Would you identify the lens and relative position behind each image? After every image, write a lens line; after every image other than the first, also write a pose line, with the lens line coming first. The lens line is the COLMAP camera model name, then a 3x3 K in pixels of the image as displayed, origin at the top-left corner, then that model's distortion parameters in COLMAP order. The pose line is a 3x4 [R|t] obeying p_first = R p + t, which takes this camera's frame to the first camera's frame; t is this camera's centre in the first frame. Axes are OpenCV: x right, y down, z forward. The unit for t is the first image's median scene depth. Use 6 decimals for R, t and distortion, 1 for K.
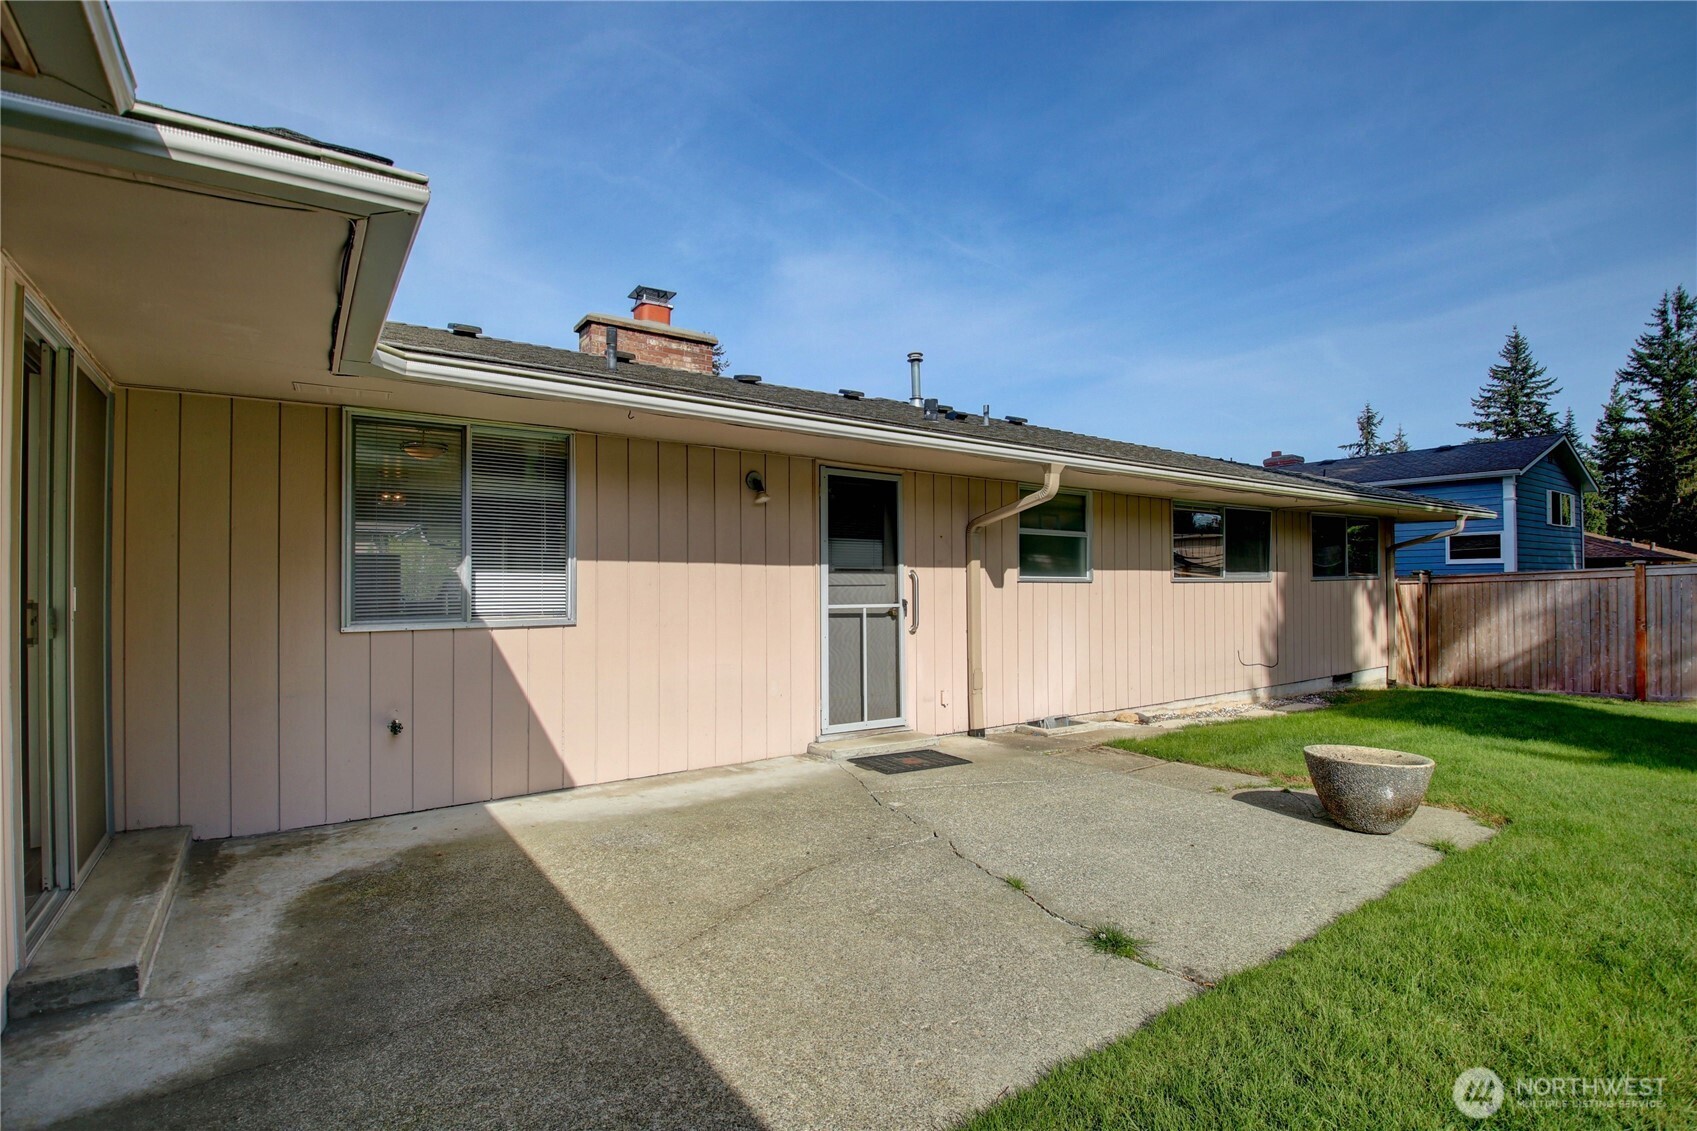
lens RADIAL K [[794.2, 0, 853.8], [0, 794.2, 569.5], [0, 0, 1]] dist [-0.004249, -0.014541]
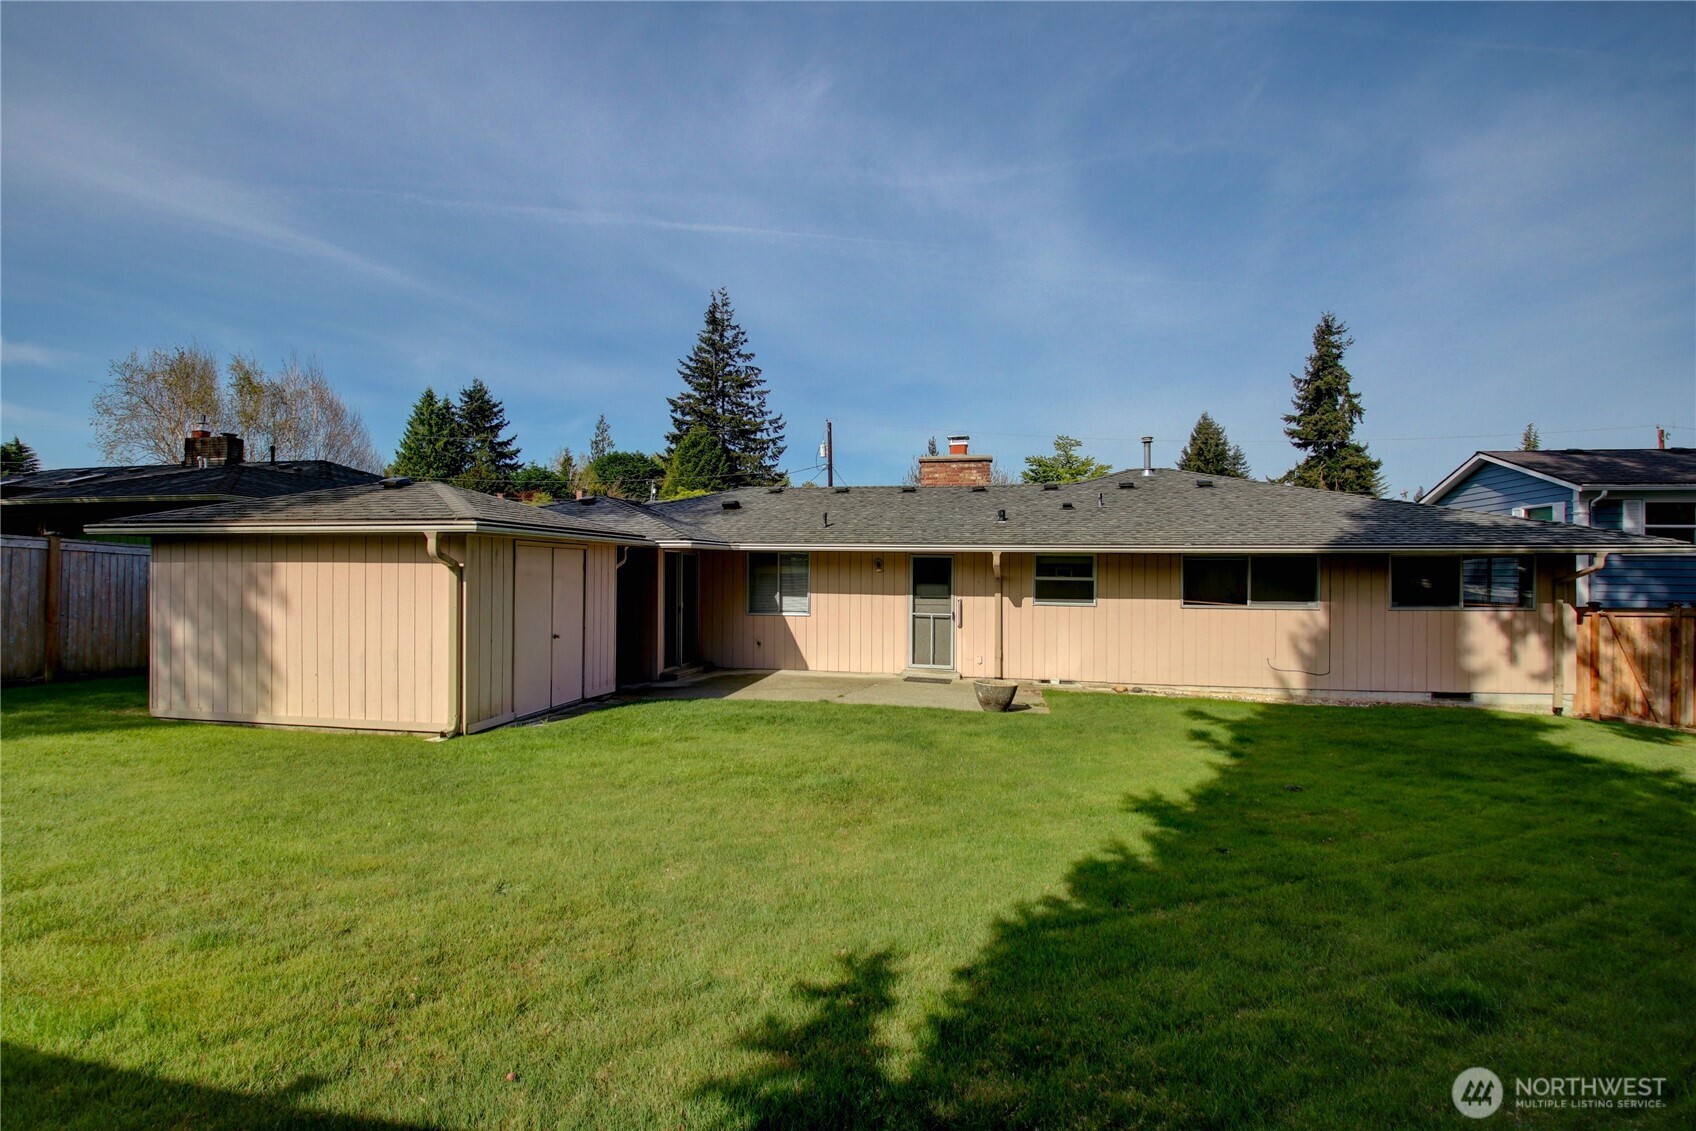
lens RADIAL K [[793.7, 0, 845.0], [0, 793.7, 560.9], [0, 0, 1]] dist [-0.004249, -0.014541]
pose [[0.685602, 0.000777, -0.727976, 1.172702], [0.000990, 0.999998, 0.001999, -0.085849], [0.727976, -0.002091, 0.685600, -0.583950]]
